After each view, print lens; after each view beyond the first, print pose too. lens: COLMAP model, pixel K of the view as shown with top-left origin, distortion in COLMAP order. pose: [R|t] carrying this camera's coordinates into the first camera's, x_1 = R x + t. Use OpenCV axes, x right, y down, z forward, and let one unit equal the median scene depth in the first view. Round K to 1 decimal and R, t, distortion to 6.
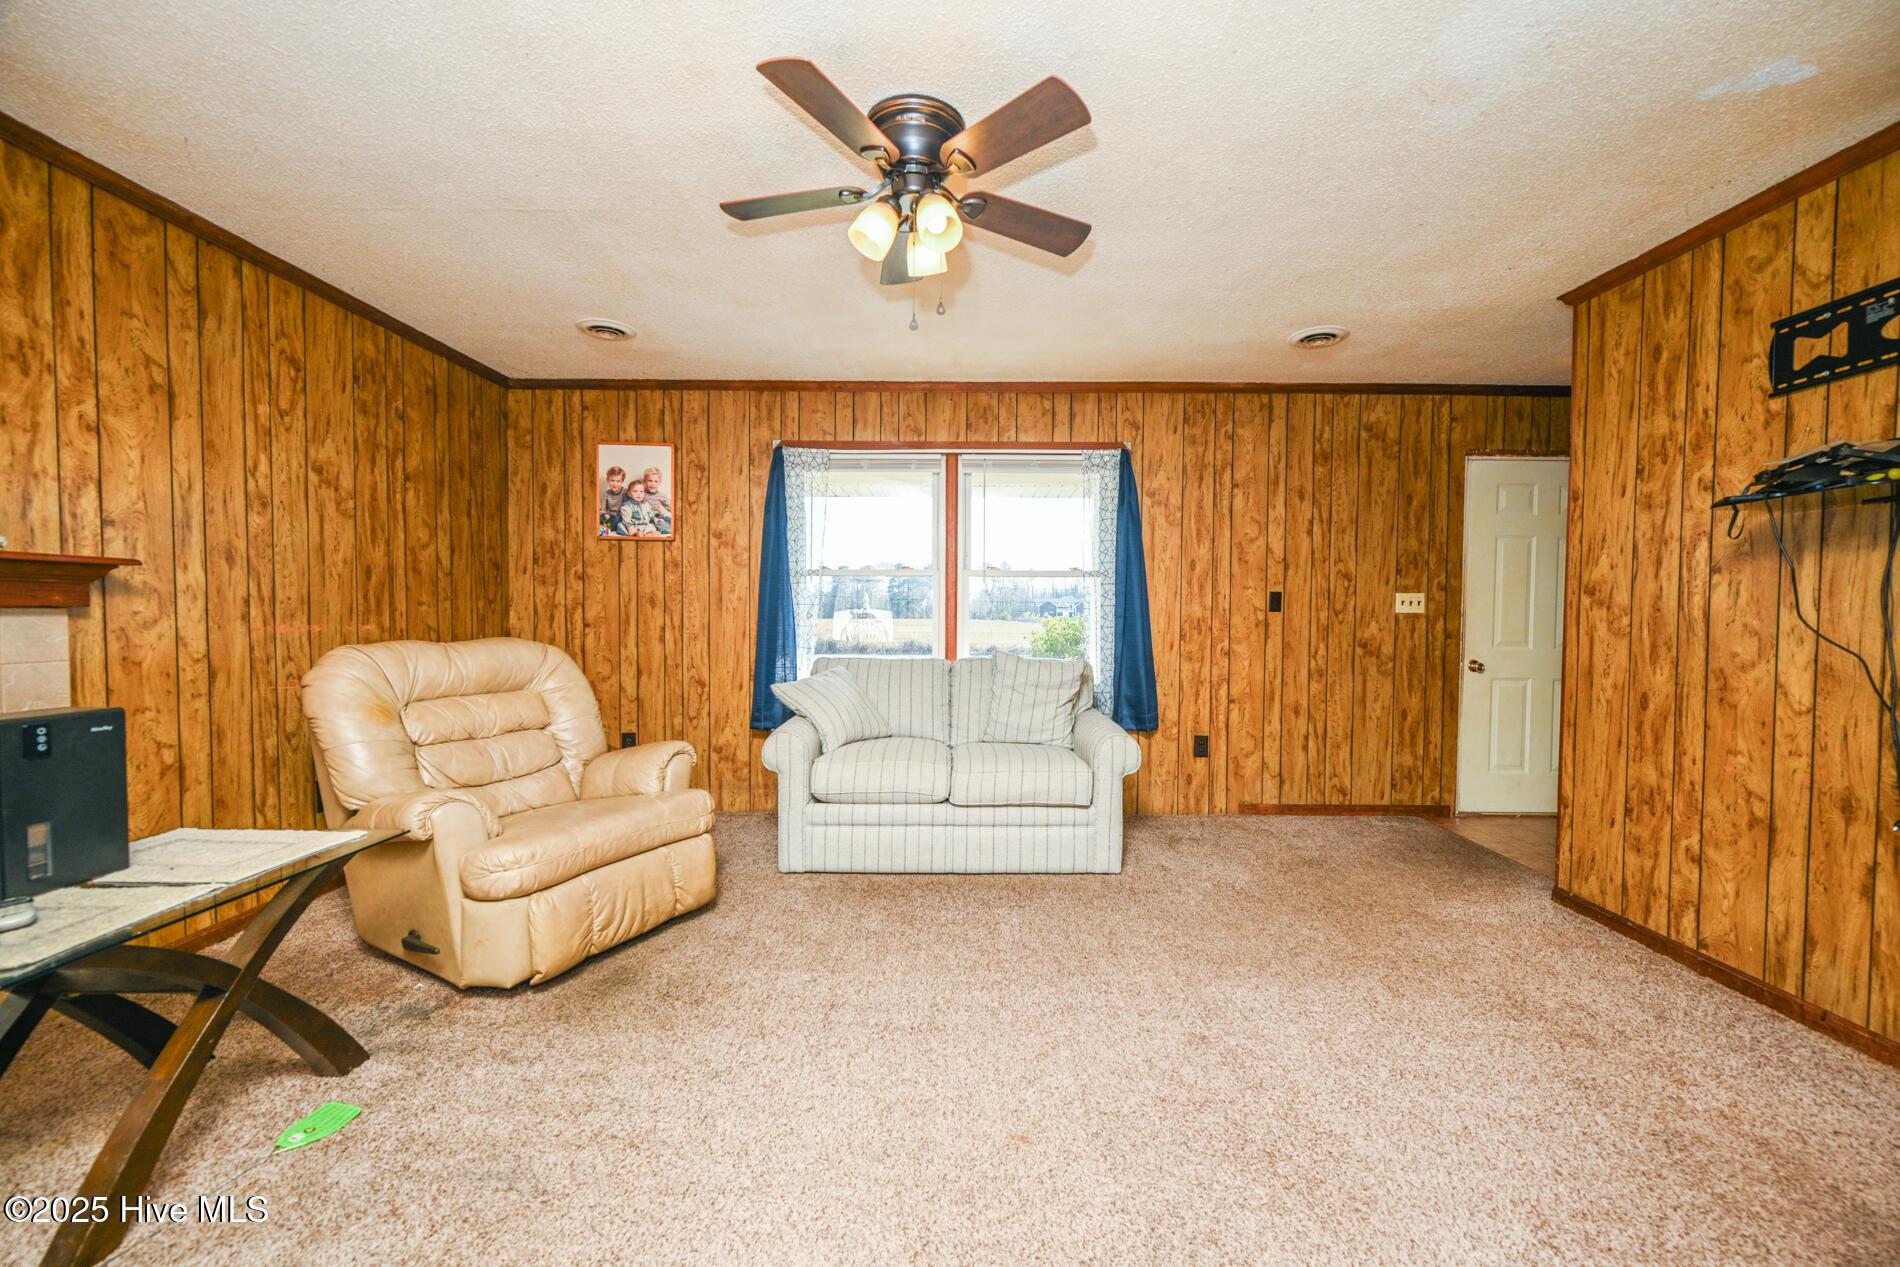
lens RADIAL K [[728.4, 0, 950.0], [0, 728.4, 633.5], [0, 0, 1]] dist [-0.000970, 0.000109]
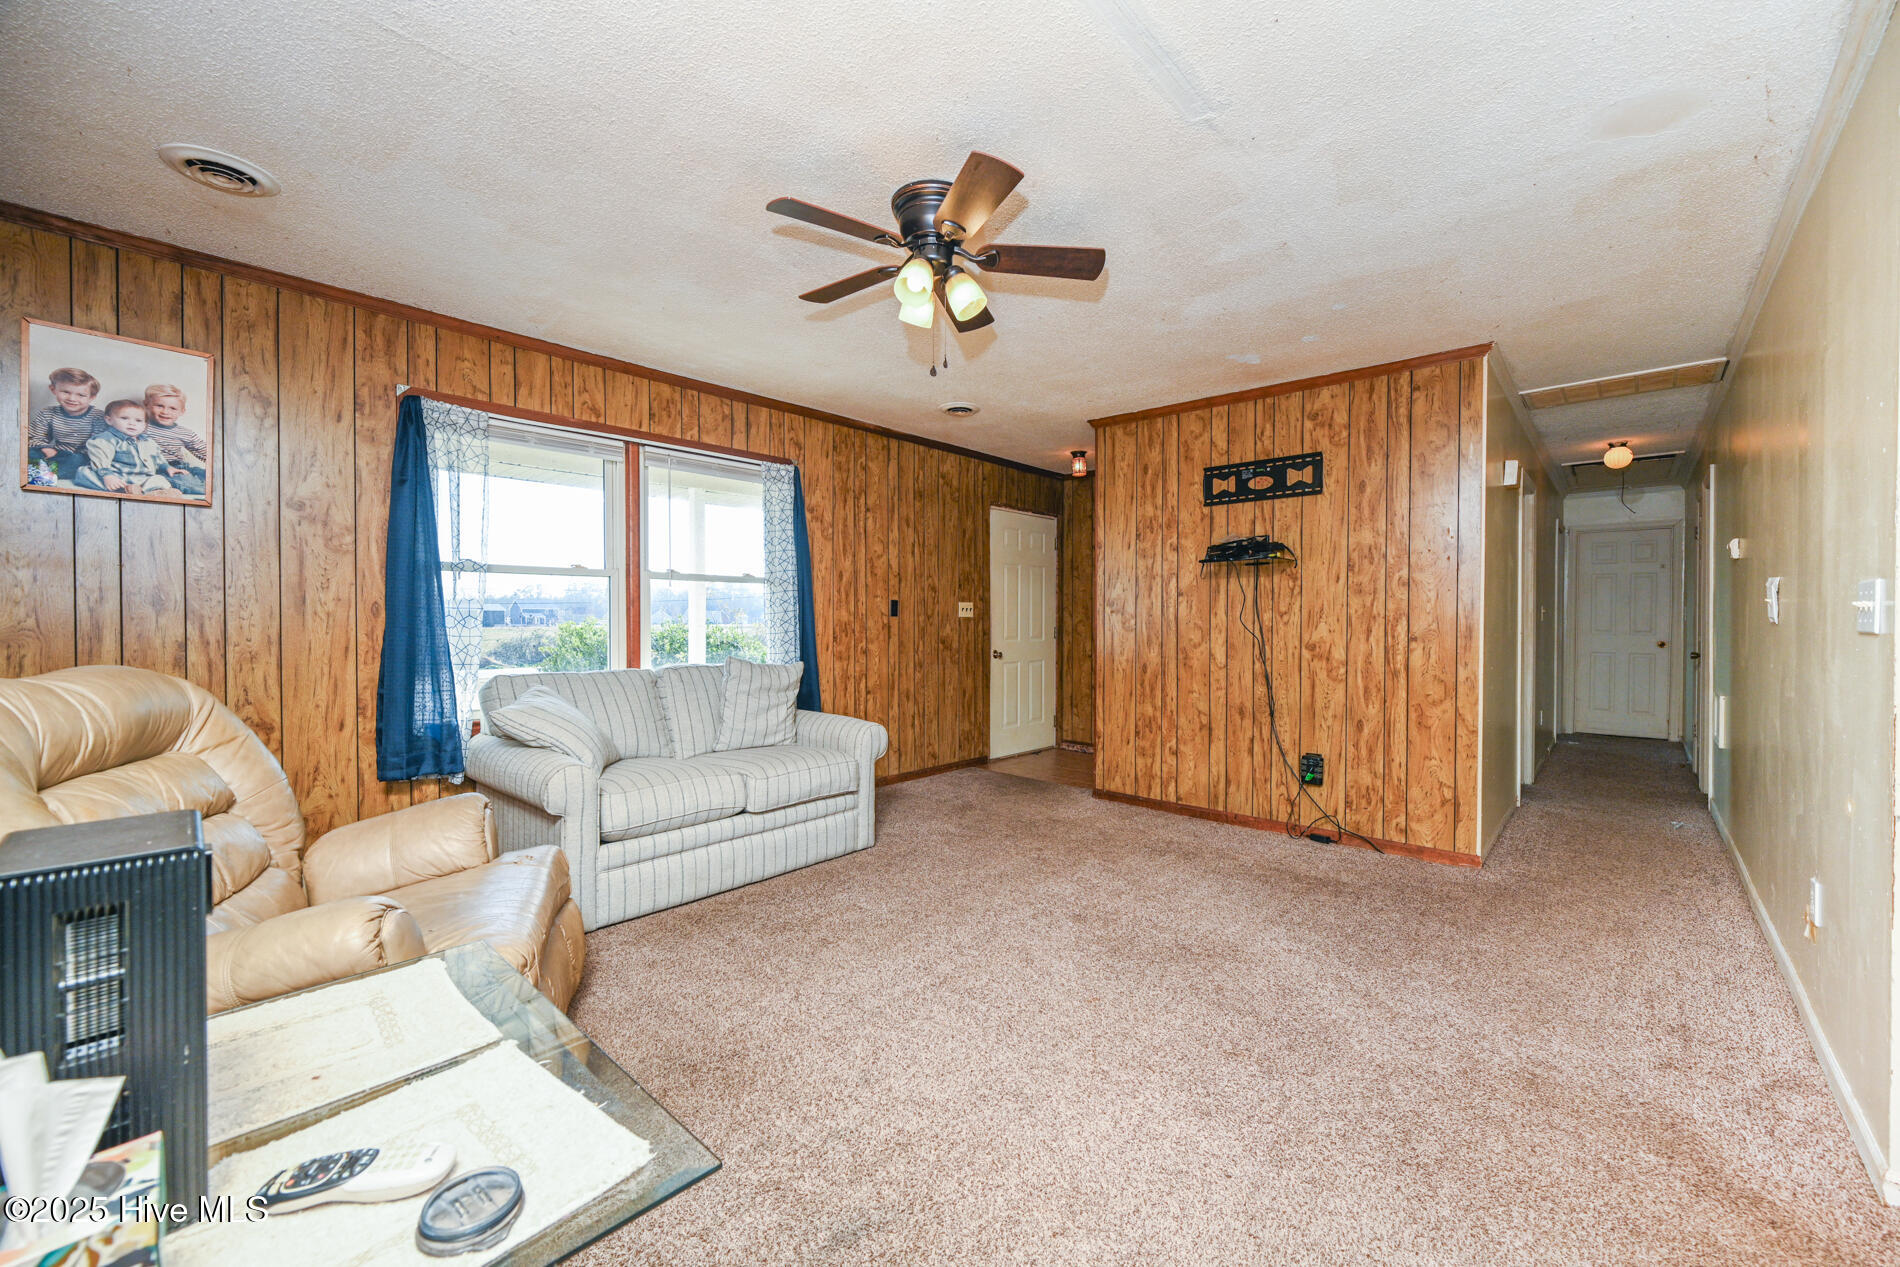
lens RADIAL K [[749.1, 0, 955.2], [0, 749.1, 624.9], [0, 0, 1]] dist [0.000868, 0.000352]
pose [[0.672438, -0.011005, 0.740072, -0.470229], [0.022081, 0.999743, -0.005197, -0.007524], [-0.739824, 0.019836, 0.672508, 0.091171]]
